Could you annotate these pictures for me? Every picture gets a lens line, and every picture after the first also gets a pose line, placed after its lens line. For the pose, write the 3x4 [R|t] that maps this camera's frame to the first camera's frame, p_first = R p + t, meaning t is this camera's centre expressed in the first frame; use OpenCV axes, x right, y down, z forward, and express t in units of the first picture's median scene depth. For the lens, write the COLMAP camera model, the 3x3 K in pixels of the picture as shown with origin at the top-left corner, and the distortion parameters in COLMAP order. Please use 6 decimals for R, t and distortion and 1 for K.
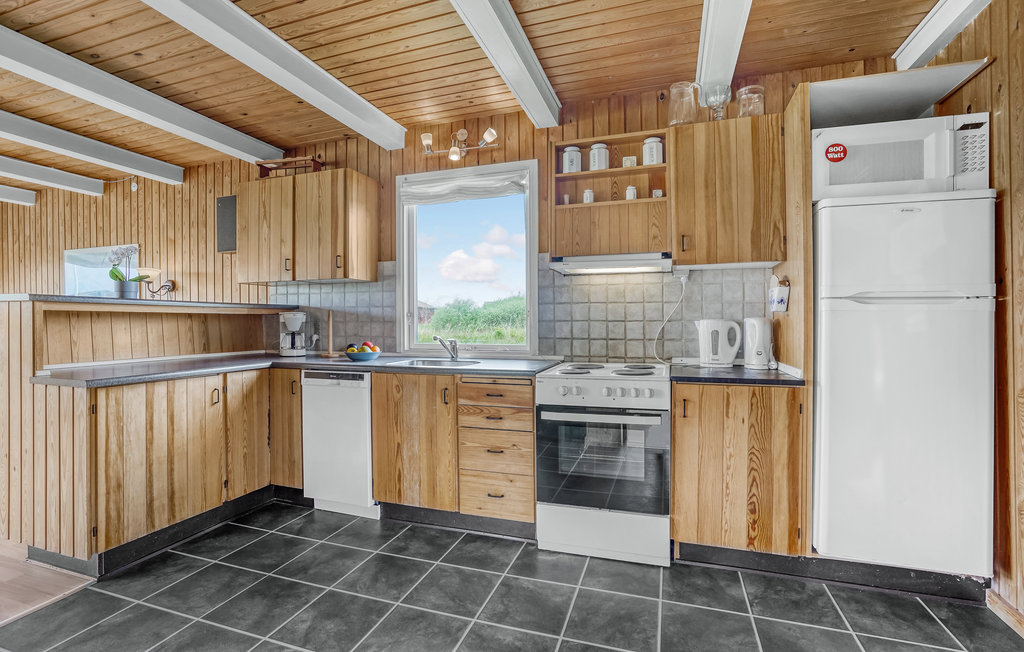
lens RADIAL K [[472.3, 0, 510.7], [0, 472.3, 322.2], [0, 0, 1]] dist [-0.057721, 0.023416]
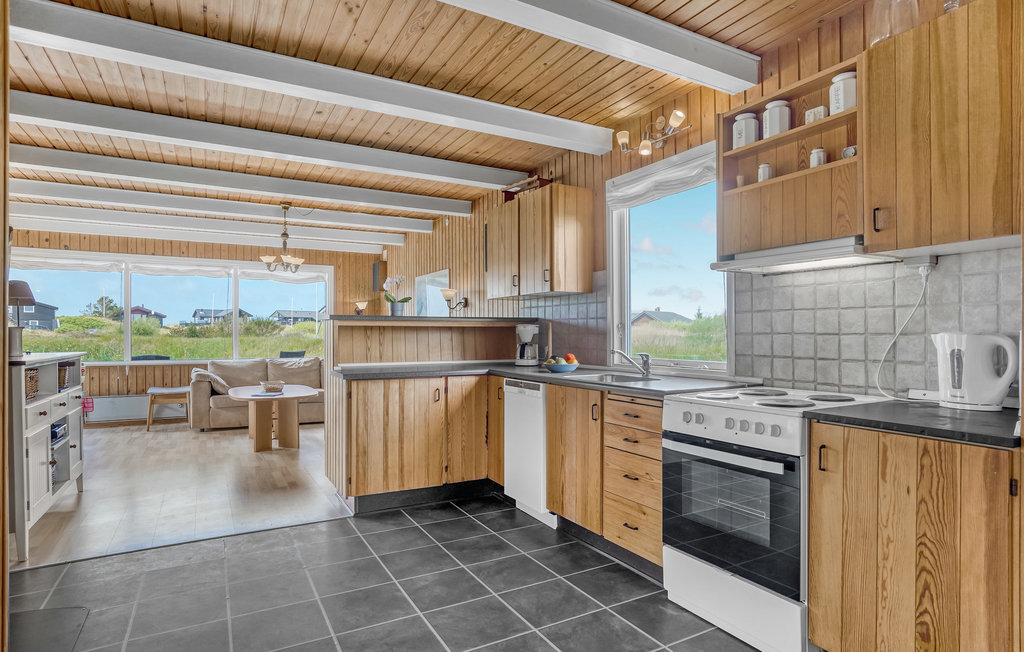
lens RADIAL K [[548.6, 0, 512.9], [0, 548.6, 334.6], [0, 0, 1]] dist [-0.060248, 0.041084]
pose [[0.741008, 0.004024, -0.671484, 0.469955], [-0.002451, 0.999992, 0.003288, -0.003698], [0.671492, -0.000791, 0.741012, 0.064476]]
